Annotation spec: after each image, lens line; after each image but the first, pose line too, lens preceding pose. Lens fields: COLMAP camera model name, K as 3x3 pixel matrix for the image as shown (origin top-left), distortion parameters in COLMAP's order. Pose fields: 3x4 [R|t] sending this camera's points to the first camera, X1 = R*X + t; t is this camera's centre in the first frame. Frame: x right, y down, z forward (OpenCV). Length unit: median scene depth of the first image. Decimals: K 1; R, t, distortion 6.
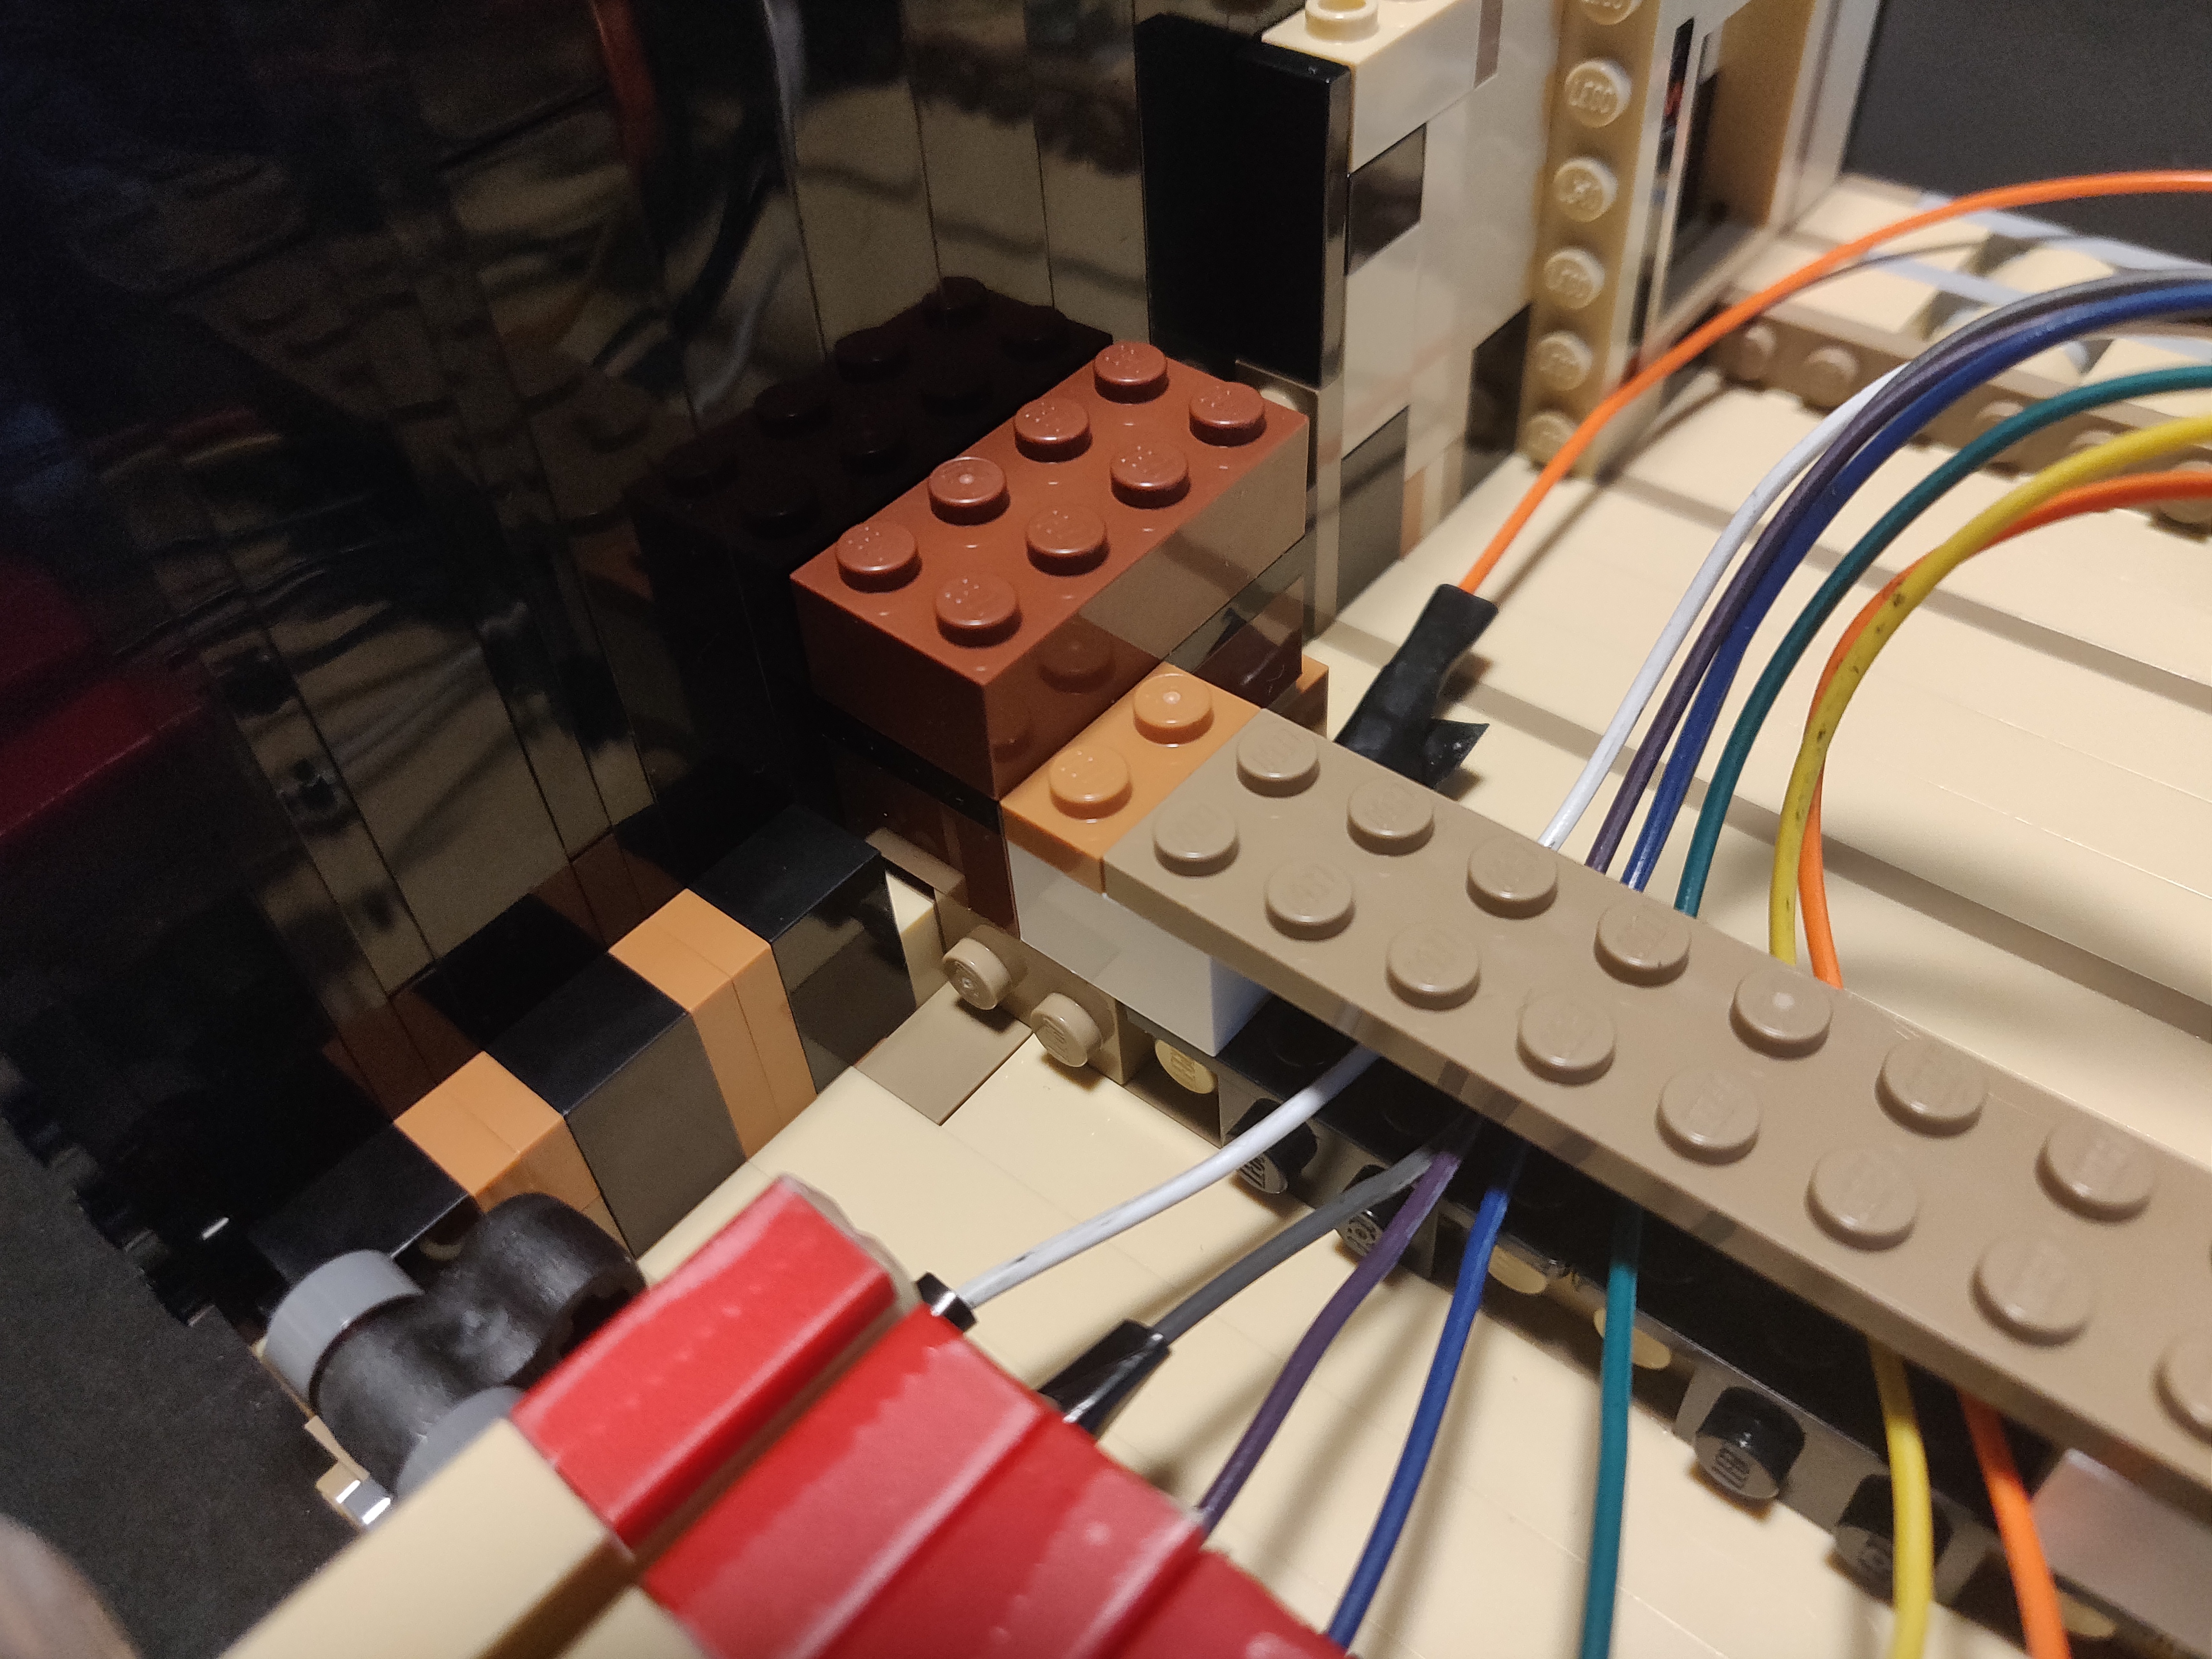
lens RADIAL K [[1799.1, 0, 1106.0], [0, 1799.1, 829.5], [0, 0, 1]] dist [-0.062490, 0.078726]
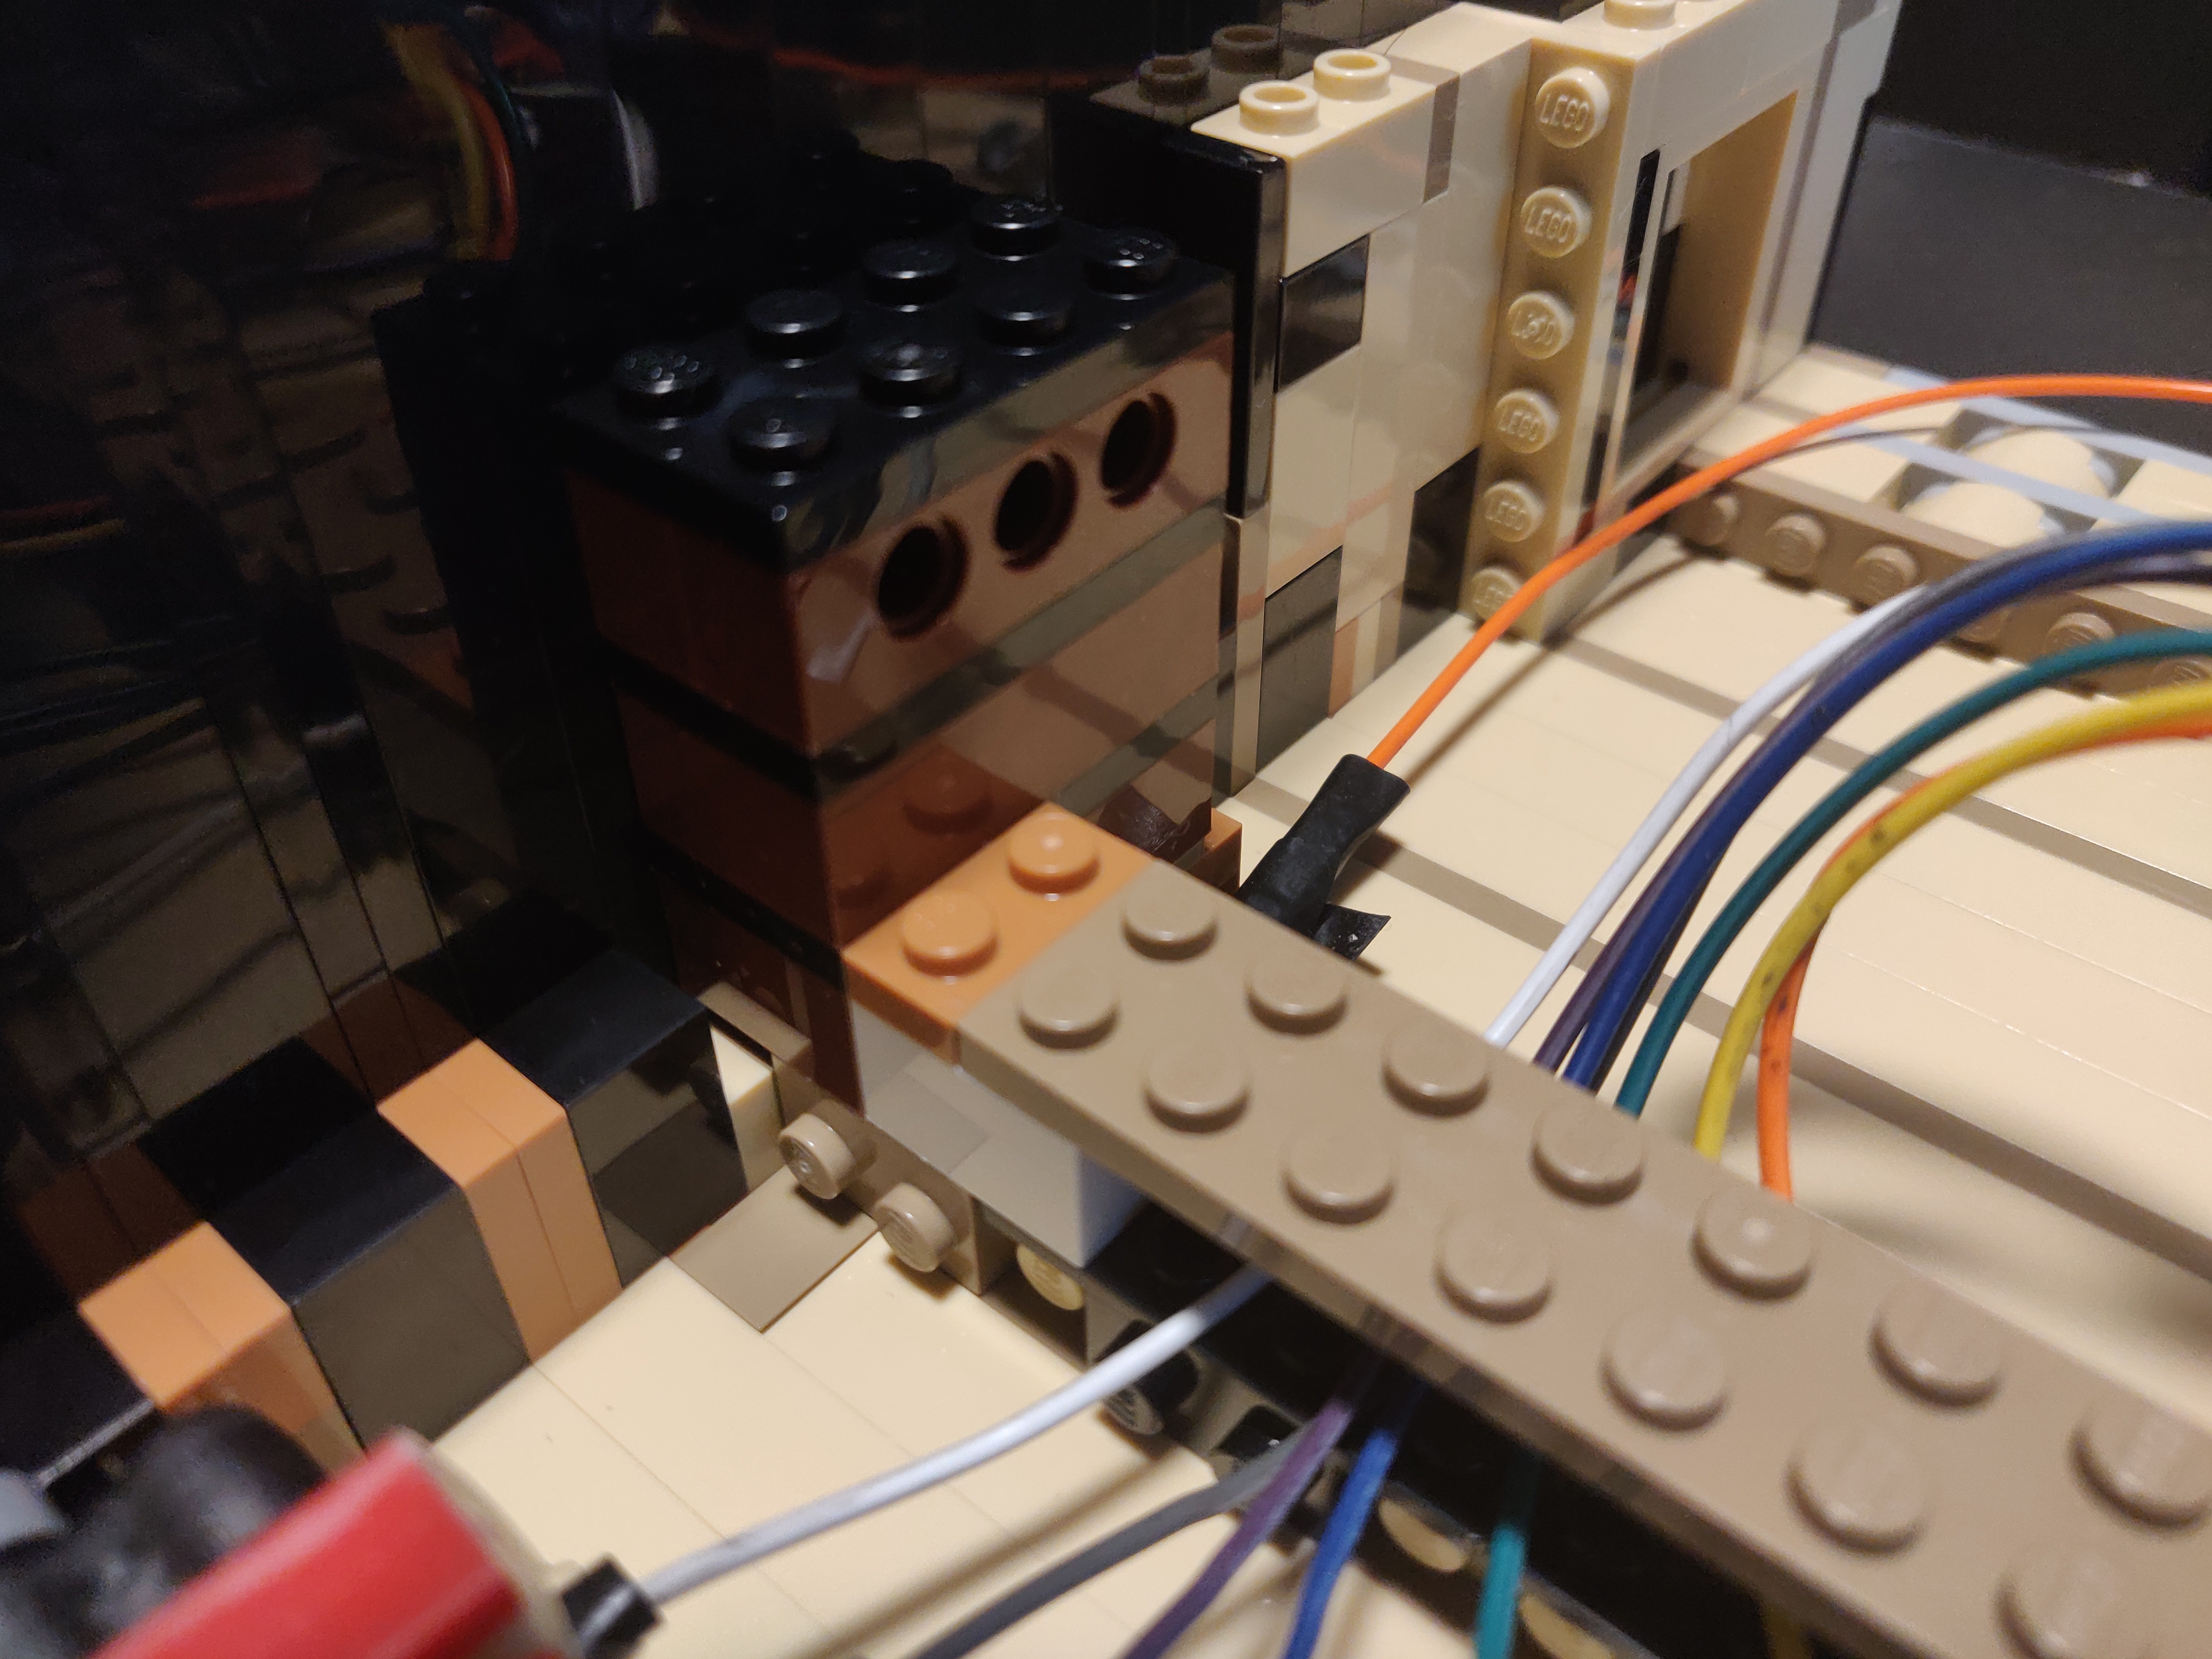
lens RADIAL K [[1839.5, 0, 1106.0], [0, 1839.5, 829.5], [0, 0, 1]] dist [-0.041125, 0.001927]
pose [[0.998170, 0.049375, 0.034900, 0.027497], [-0.045616, 0.993806, -0.101339, 0.007417], [-0.039687, 0.099561, 0.994240, 0.104232]]
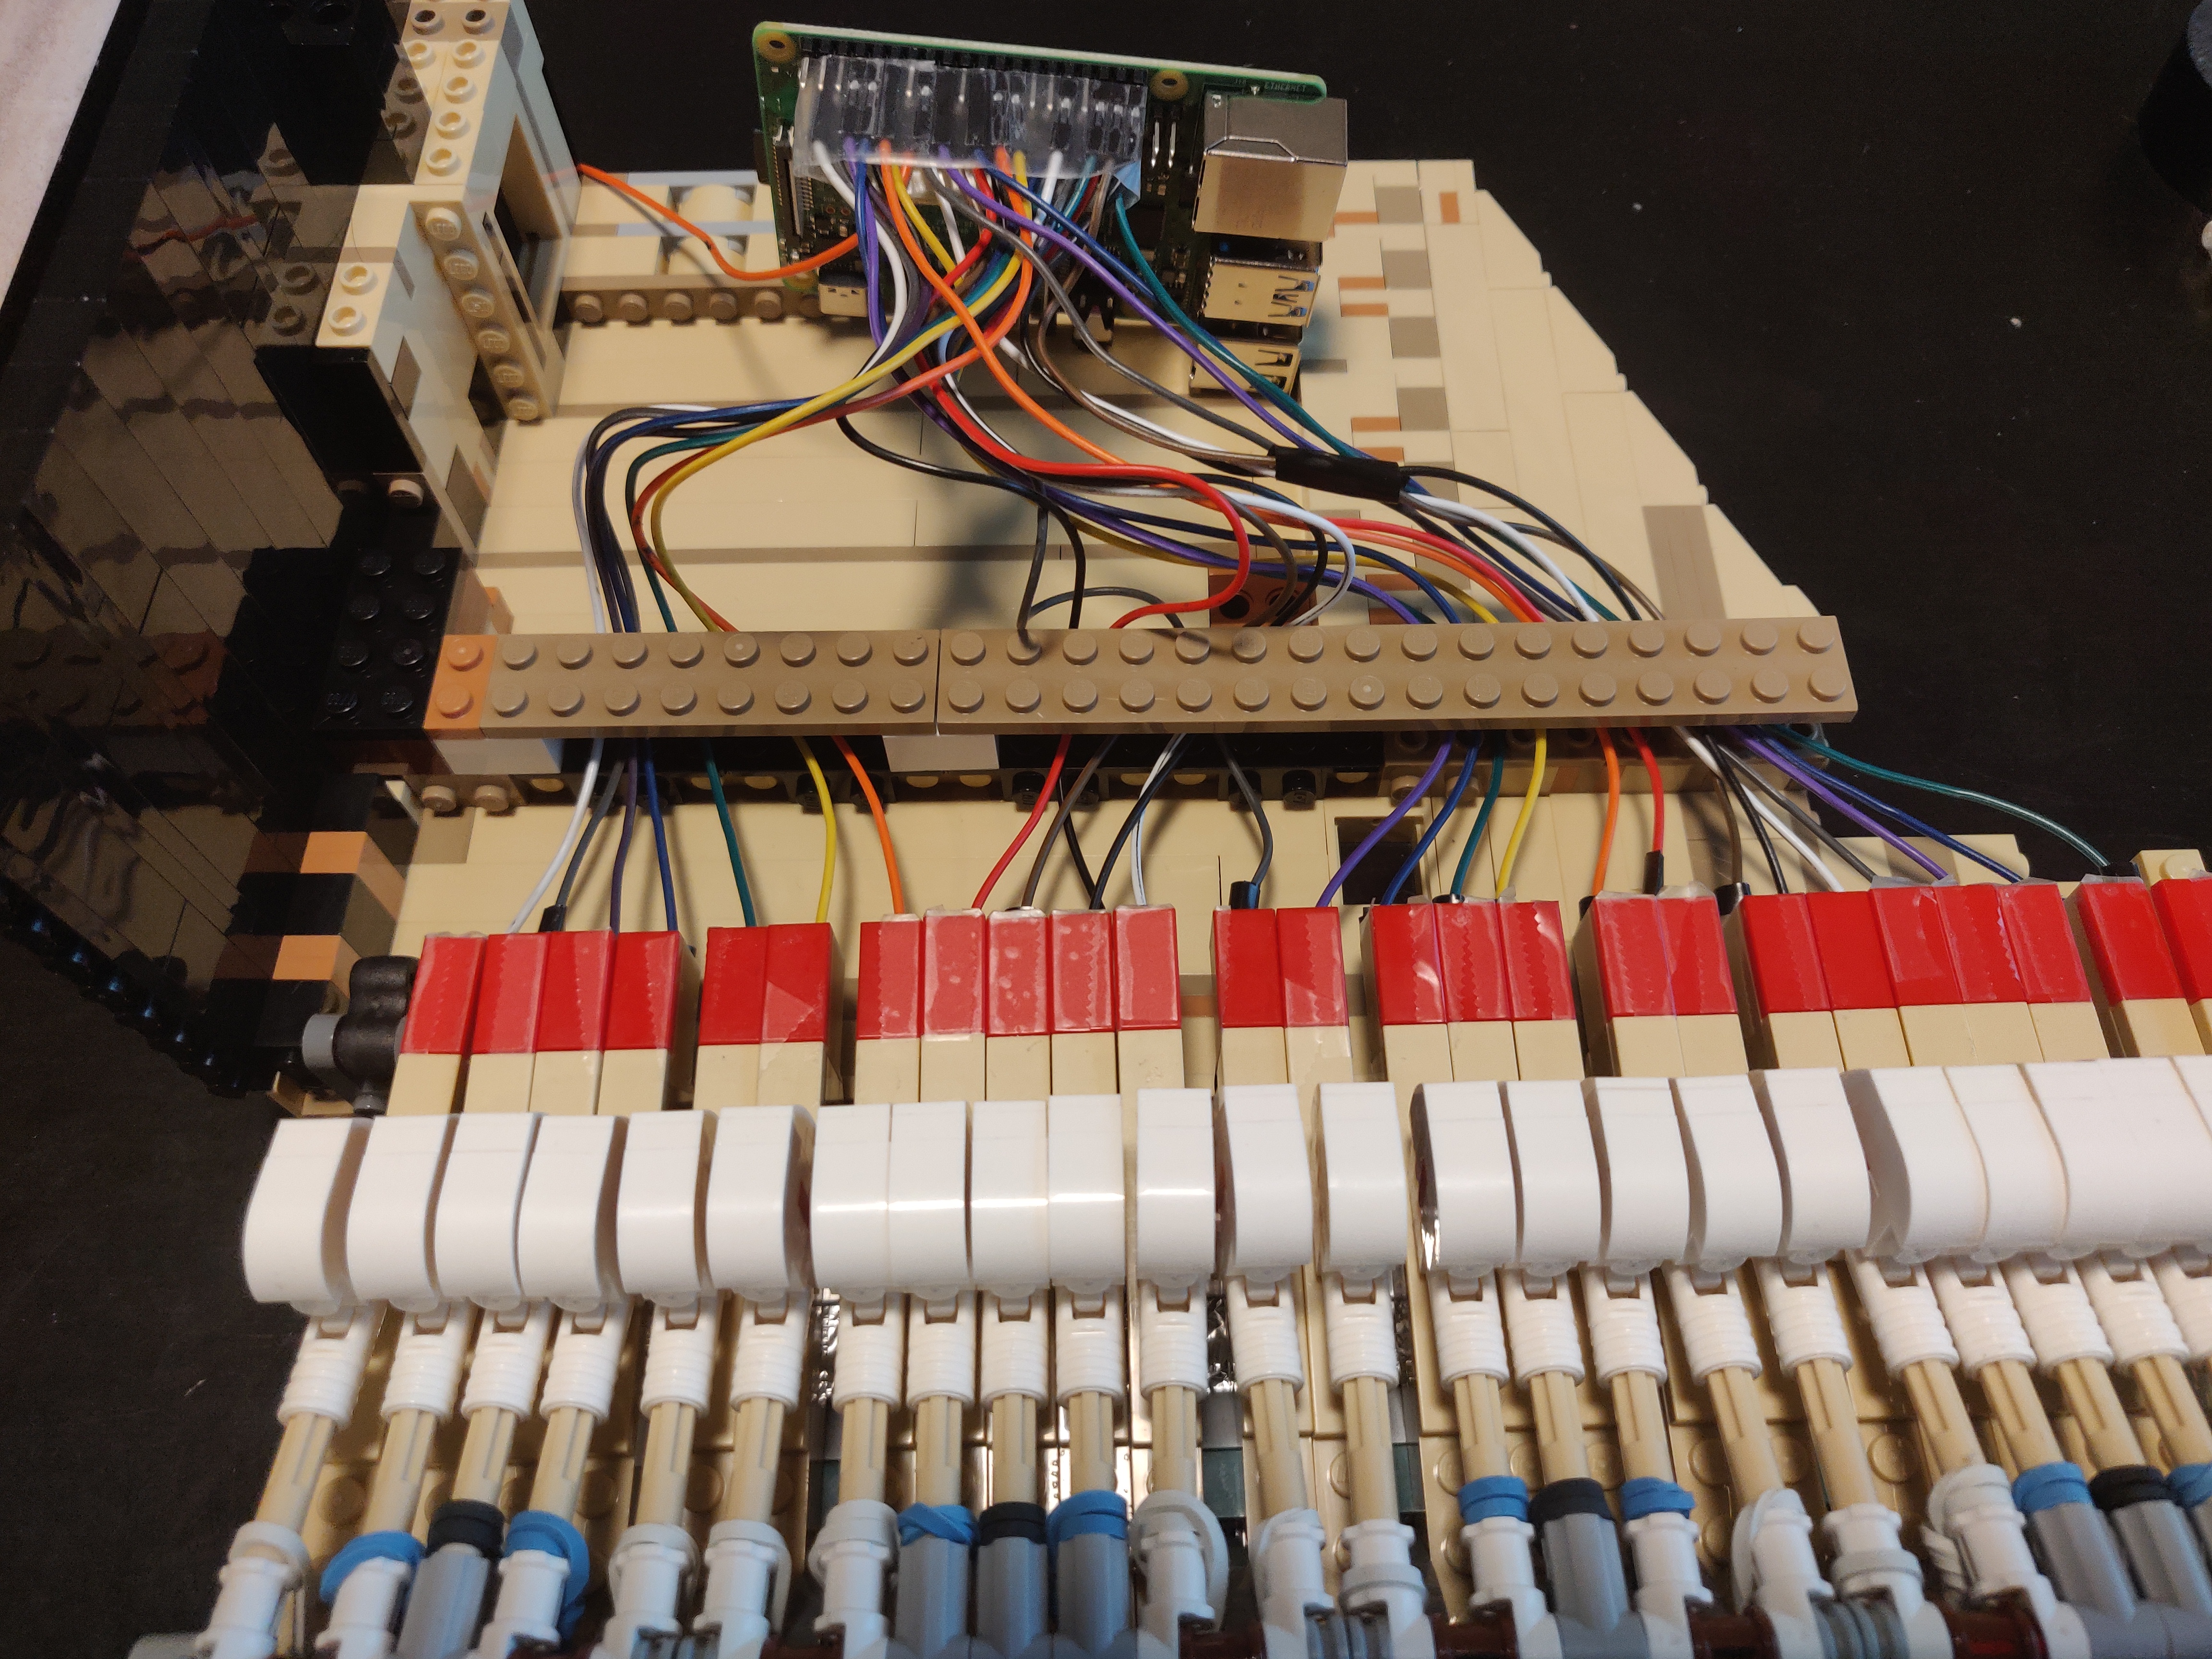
lens RADIAL K [[1799.1, 0, 1106.0], [0, 1799.1, 829.5], [0, 0, 1]] dist [-0.062490, 0.078726]
pose [[0.769550, -0.530440, 0.355564, -0.238935], [0.436907, 0.843425, 0.312644, -0.210892], [-0.465731, -0.085247, 0.880811, -1.286822]]
